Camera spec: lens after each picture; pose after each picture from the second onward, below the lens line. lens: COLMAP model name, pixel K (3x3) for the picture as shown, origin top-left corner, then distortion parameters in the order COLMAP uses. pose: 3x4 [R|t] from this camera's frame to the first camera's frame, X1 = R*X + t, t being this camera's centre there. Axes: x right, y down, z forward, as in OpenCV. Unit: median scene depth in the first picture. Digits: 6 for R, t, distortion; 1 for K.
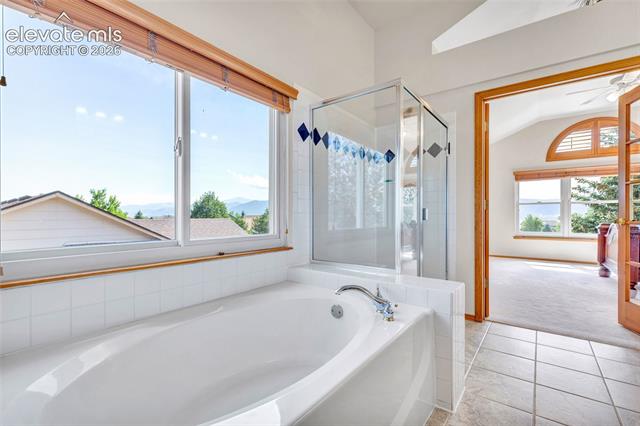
lens RADIAL K [[294.4, 0, 320.3], [0, 294.4, 216.9], [0, 0, 1]] dist [0.006963, -0.000366]
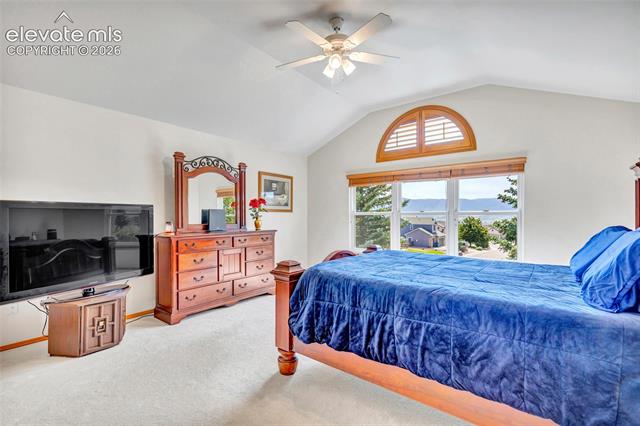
lens RADIAL K [[294.4, 0, 321.5], [0, 294.4, 215.5], [0, 0, 1]] dist [0.006963, -0.000366]
pose [[0.999817, -0.002373, -0.018960, 0.676166], [0.002186, 0.999949, -0.009868, -0.037729], [0.018983, 0.009825, 0.999772, 0.209812]]
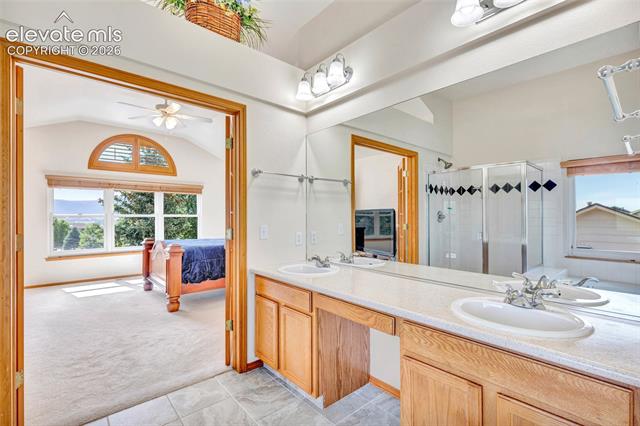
lens RADIAL K [[294.4, 0, 322.1], [0, 294.4, 216.1], [0, 0, 1]] dist [0.006963, -0.000366]
pose [[0.216500, 0.003266, 0.976277, 0.059191], [0.006590, 0.999967, -0.004807, -0.039623], [-0.976260, 0.007475, 0.216471, 0.138338]]
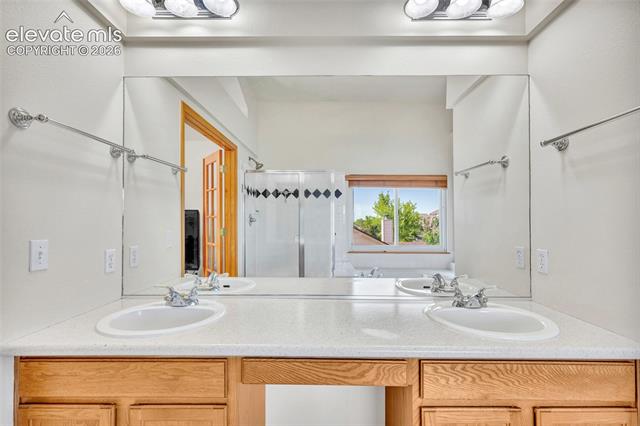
lens RADIAL K [[294.4, 0, 321.7], [0, 294.4, 216.7], [0, 0, 1]] dist [0.006963, -0.000366]
pose [[-0.581342, 0.009653, 0.813602, 0.193906], [0.006288, 0.999953, -0.007371, -0.041348], [-0.813635, 0.000831, -0.581375, 0.275492]]
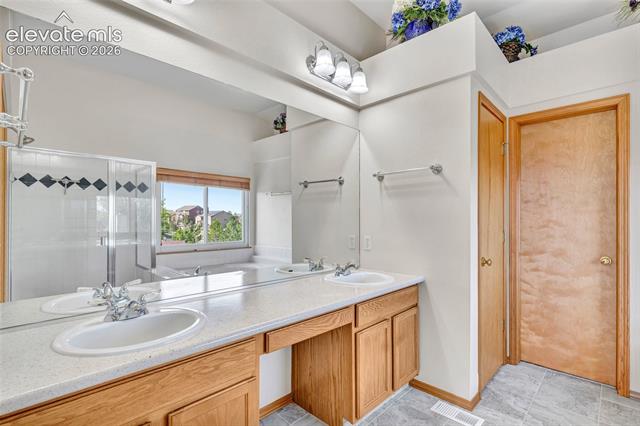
lens RADIAL K [[304.6, 0, 318.4], [0, 304.6, 216.1], [0, 0, 1]] dist [-0.000466, -0.001436]
pose [[-0.989511, -0.002843, 0.144432, 0.296737], [-0.002764, 0.999996, 0.000747, -0.043423], [-0.144433, 0.000340, -0.989514, 0.424604]]
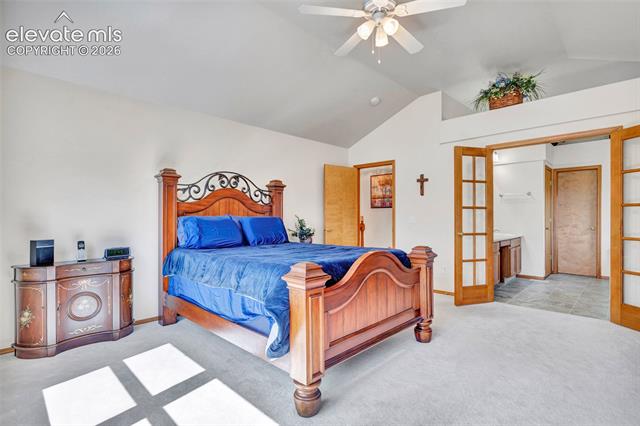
lens RADIAL K [[318.6, 0, 316.9], [0, 318.6, 217.0], [0, 0, 1]] dist [-0.001962, -0.000469]
pose [[-0.989933, -0.000606, 0.141536, 0.733702], [0.000615, 0.999963, 0.008588, -0.033912], [-0.141536, 0.008589, -0.989896, 1.140999]]
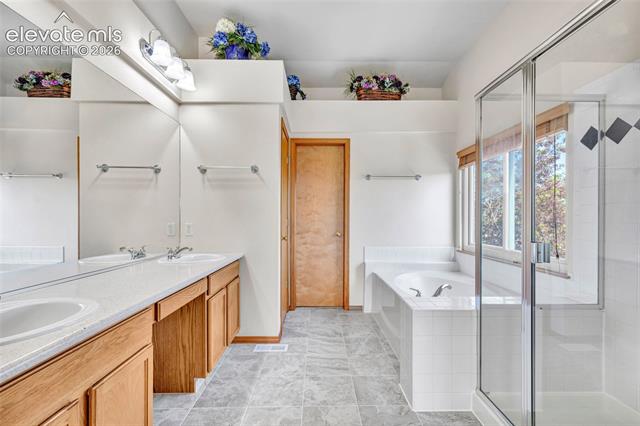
lens RADIAL K [[294.4, 0, 321.9], [0, 294.4, 215.8], [0, 0, 1]] dist [0.006963, -0.000366]
pose [[-0.798604, -0.005810, -0.601829, 0.402634], [-0.009159, 0.999955, 0.002499, -0.028435], [0.601788, 0.007508, -0.798621, 0.474531]]
